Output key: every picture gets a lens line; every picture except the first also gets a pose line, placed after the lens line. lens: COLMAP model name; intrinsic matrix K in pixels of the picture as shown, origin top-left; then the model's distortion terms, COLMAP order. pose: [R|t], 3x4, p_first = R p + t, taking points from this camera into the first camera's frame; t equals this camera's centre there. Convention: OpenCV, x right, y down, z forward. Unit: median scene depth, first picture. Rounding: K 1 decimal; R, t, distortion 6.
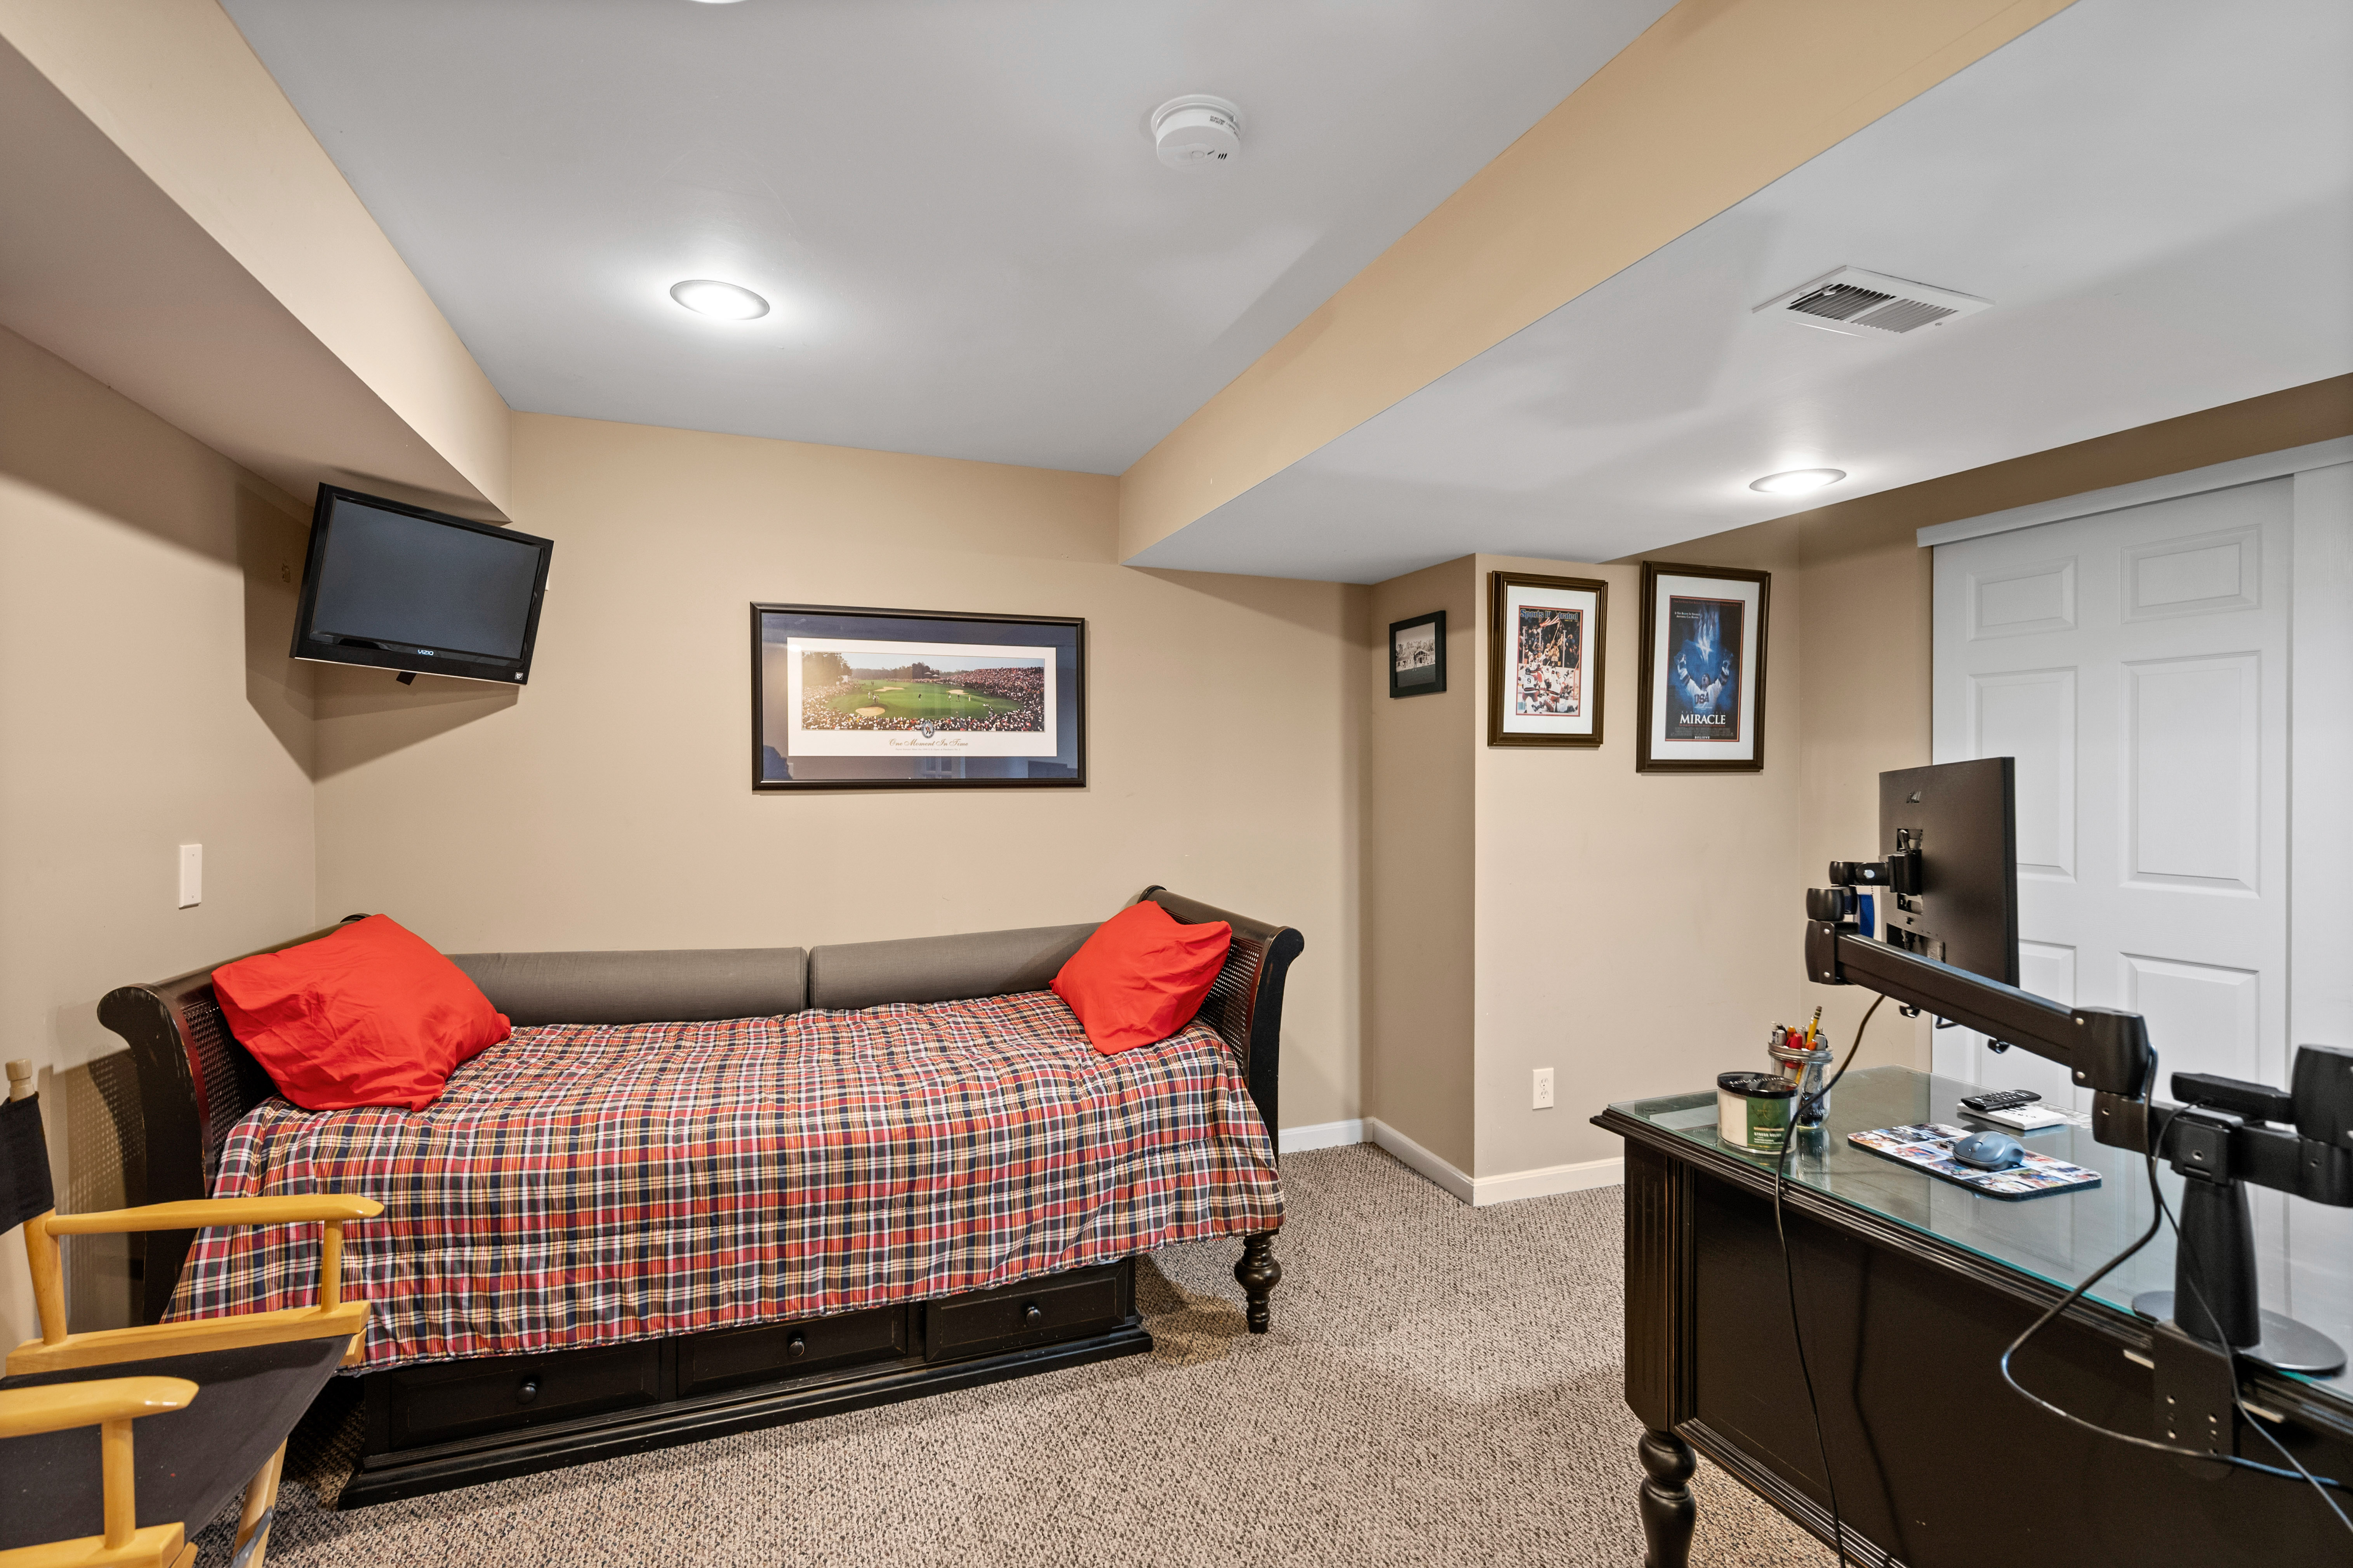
lens RADIAL K [[1045.8, 0, 1169.9], [0, 1045.8, 783.9], [0, 0, 1]] dist [0.001810, 0.000702]
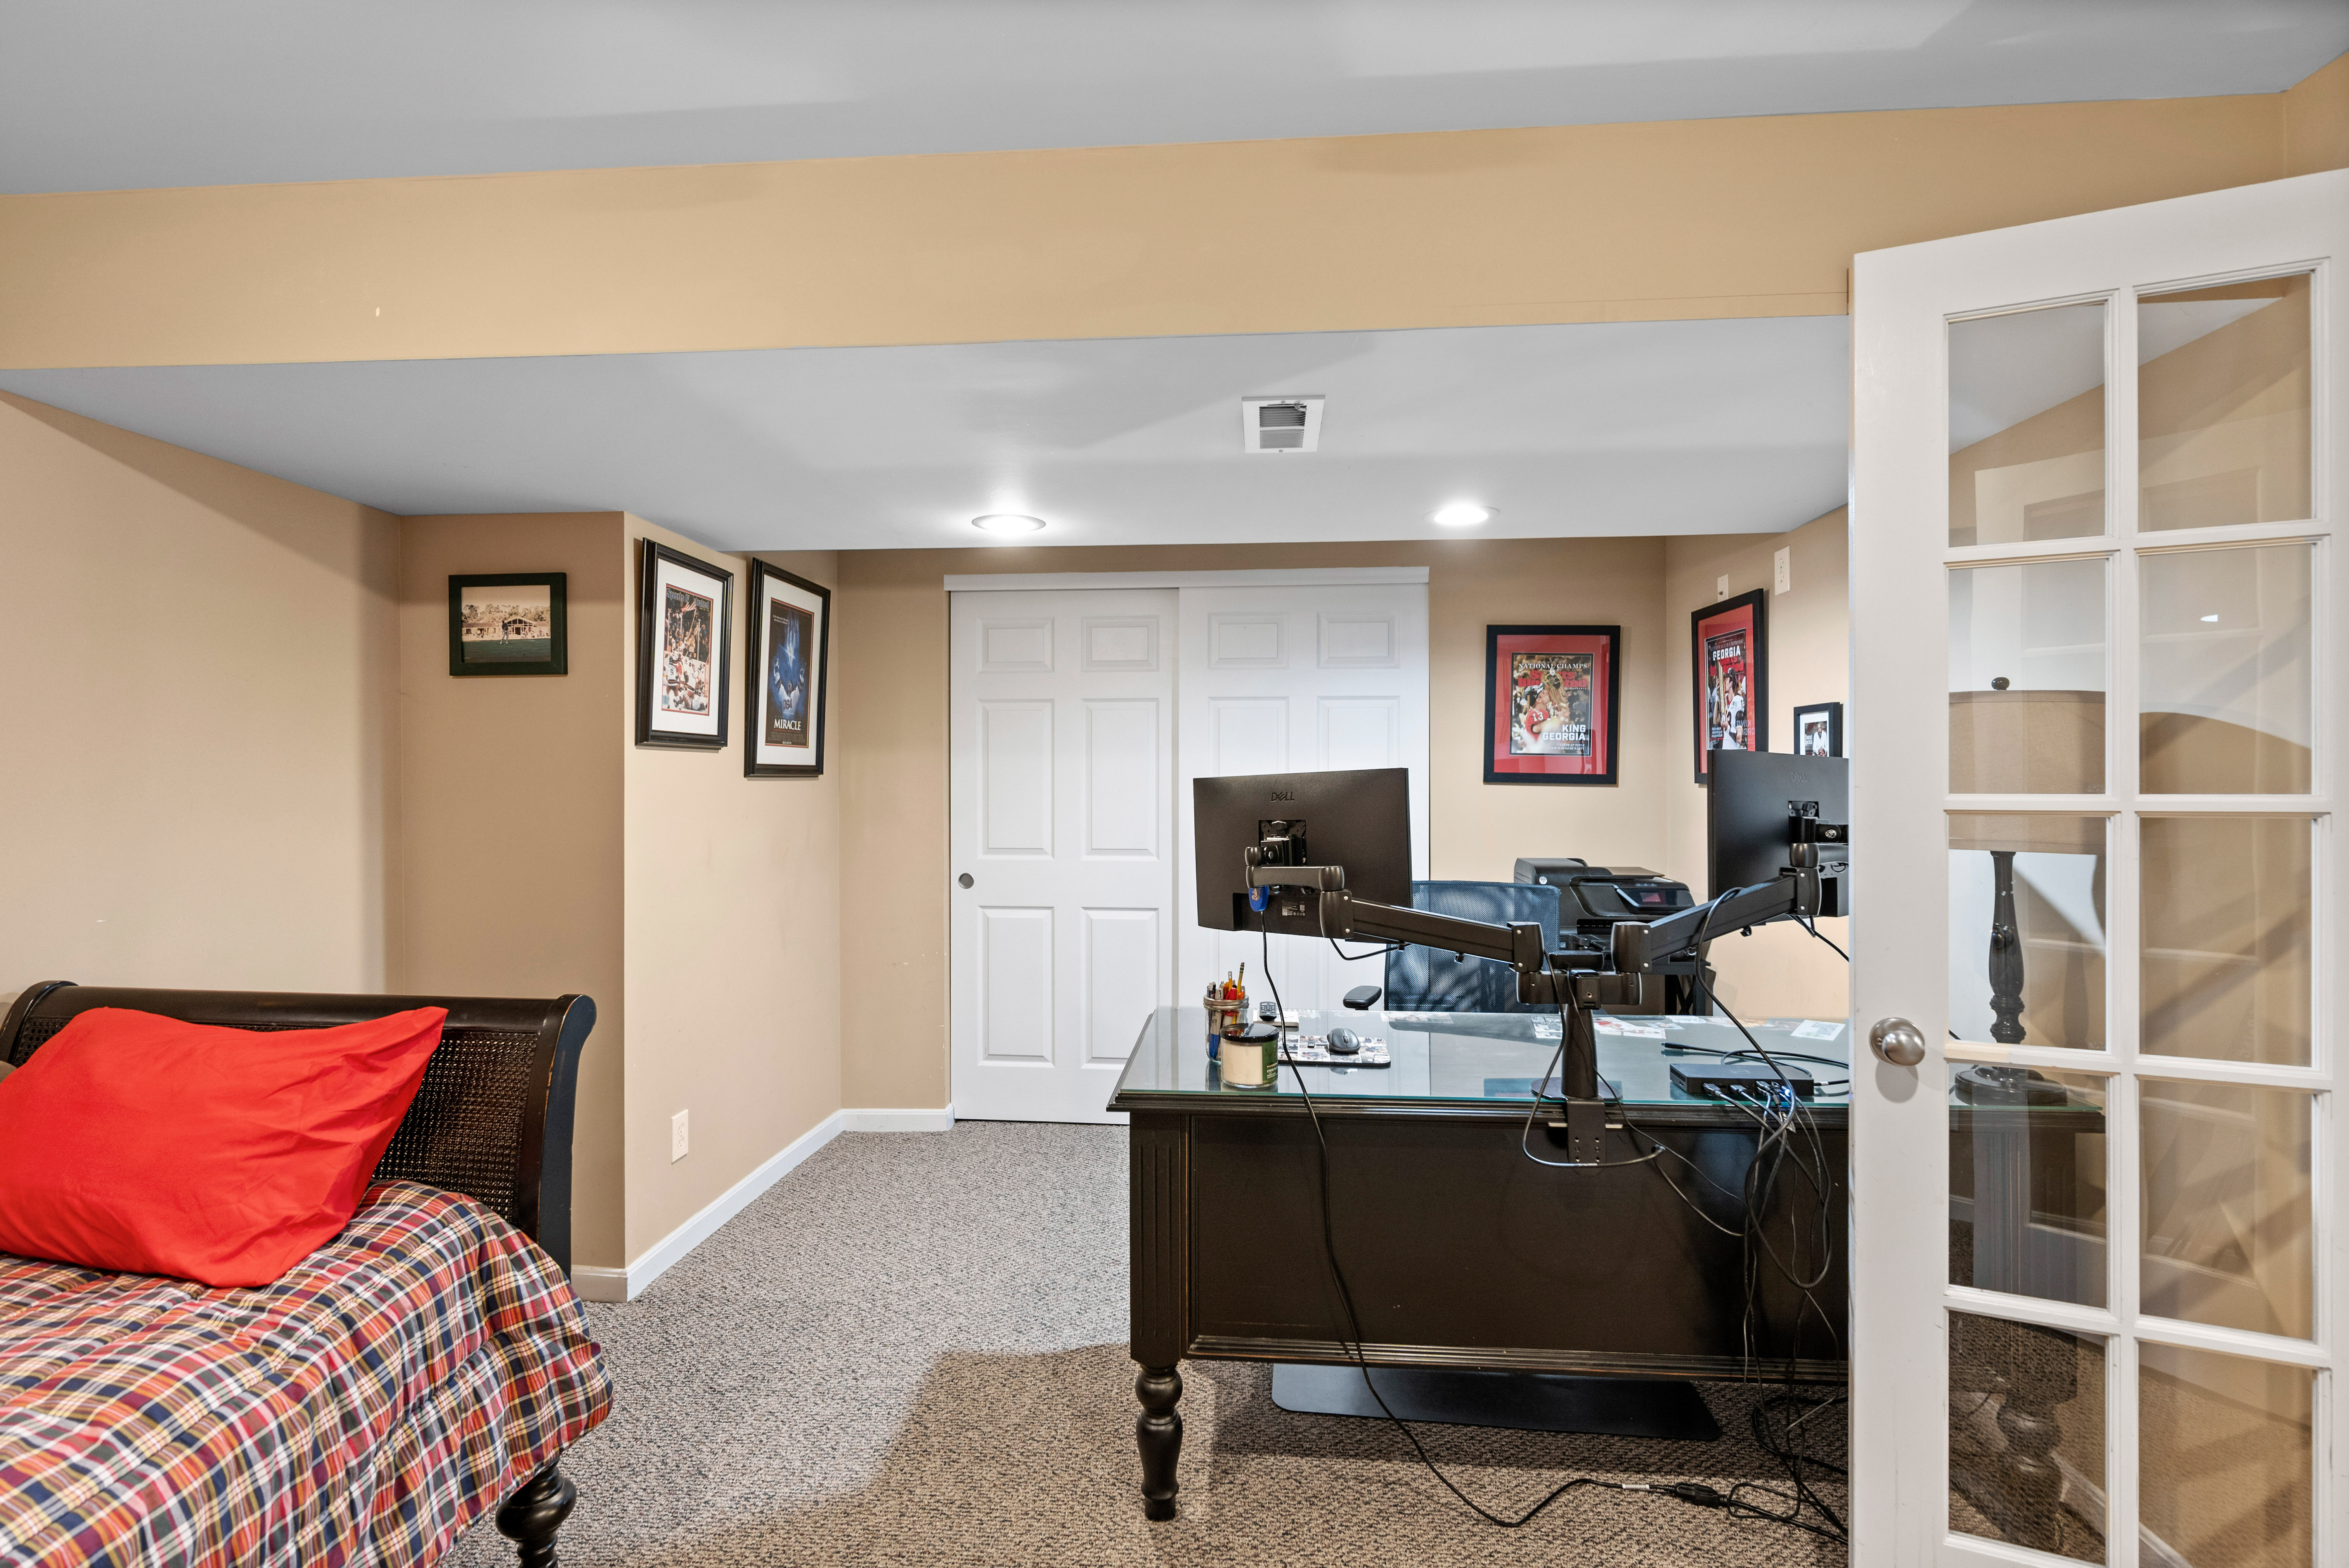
lens RADIAL K [[1052.2, 0, 1173.3], [0, 1052.2, 787.8], [0, 0, 1]] dist [-0.000515, 0.000281]
pose [[0.439828, -0.006648, 0.898057, -0.266031], [0.007780, 0.999963, 0.003593, -0.002006], [-0.898048, 0.005406, 0.439864, 0.246322]]
